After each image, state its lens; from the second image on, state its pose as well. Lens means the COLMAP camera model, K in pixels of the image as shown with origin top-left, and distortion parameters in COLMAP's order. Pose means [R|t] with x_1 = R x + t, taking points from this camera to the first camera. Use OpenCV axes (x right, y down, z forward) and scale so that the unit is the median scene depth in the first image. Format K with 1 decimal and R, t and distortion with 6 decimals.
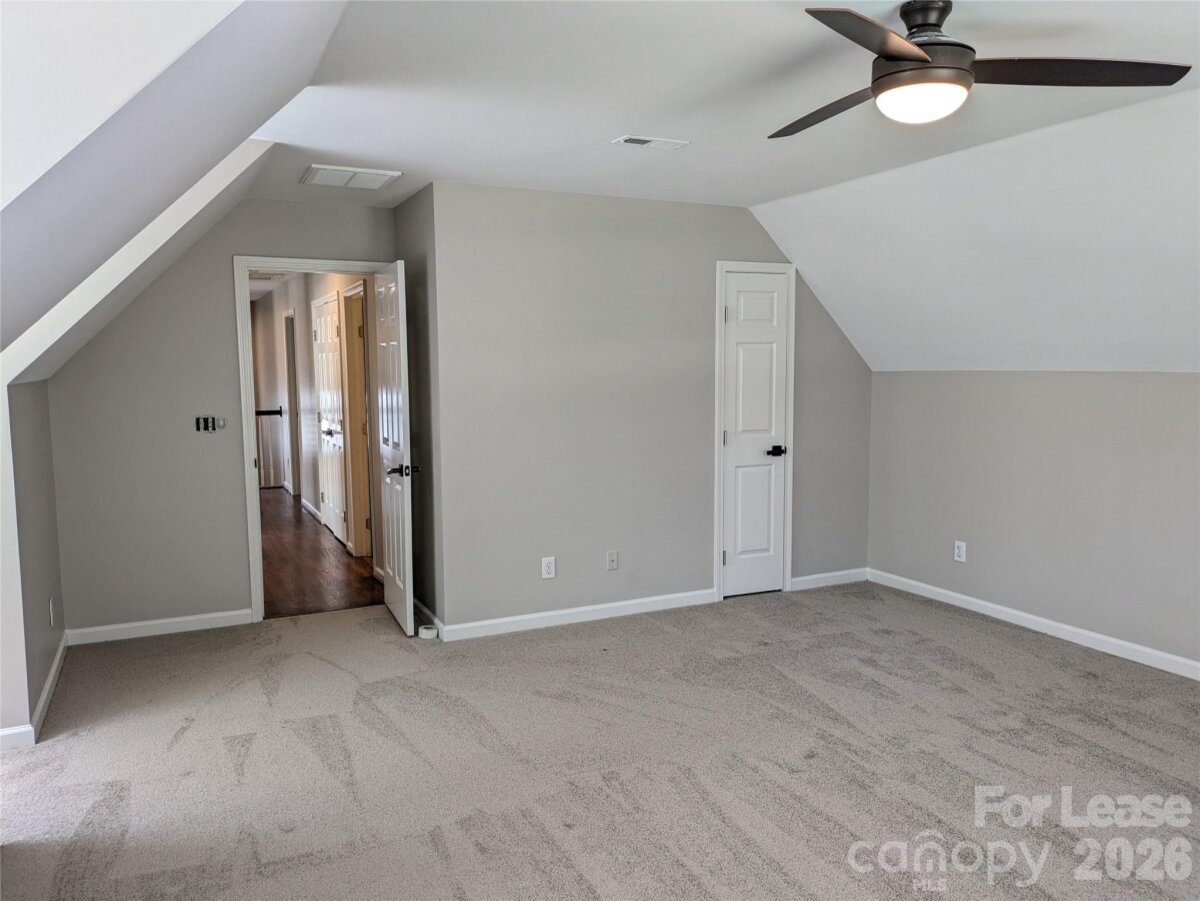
lens RADIAL K [[878.2, 0, 594.7], [0, 878.2, 451.4], [0, 0, 1]] dist [0.053169, -0.034614]
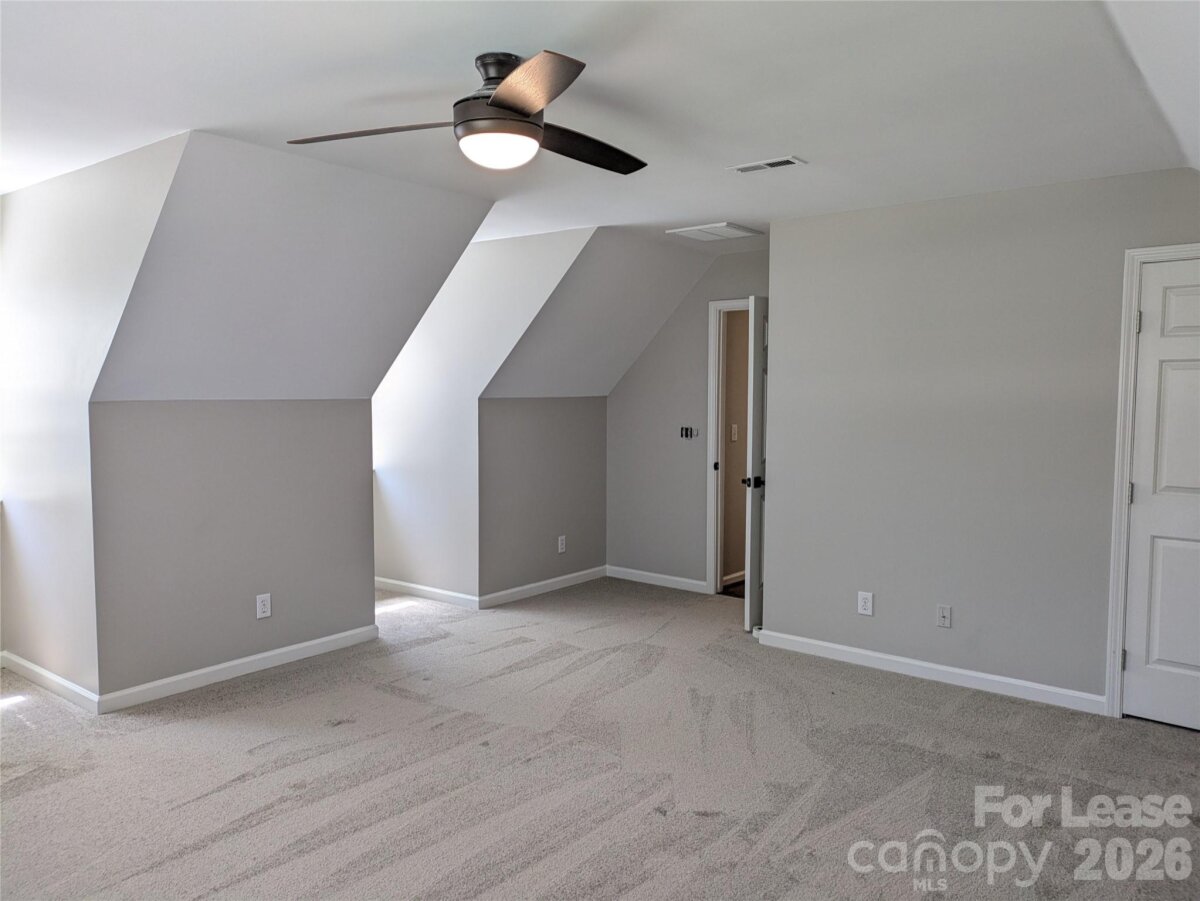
lens RADIAL K [[878.2, 0, 592.0], [0, 878.2, 449.6], [0, 0, 1]] dist [0.053169, -0.034614]
pose [[0.433864, 0.072435, -0.898062, 0.701397], [-0.095491, 0.994846, 0.034109, -0.038602], [0.895904, 0.070958, 0.438545, 0.325268]]
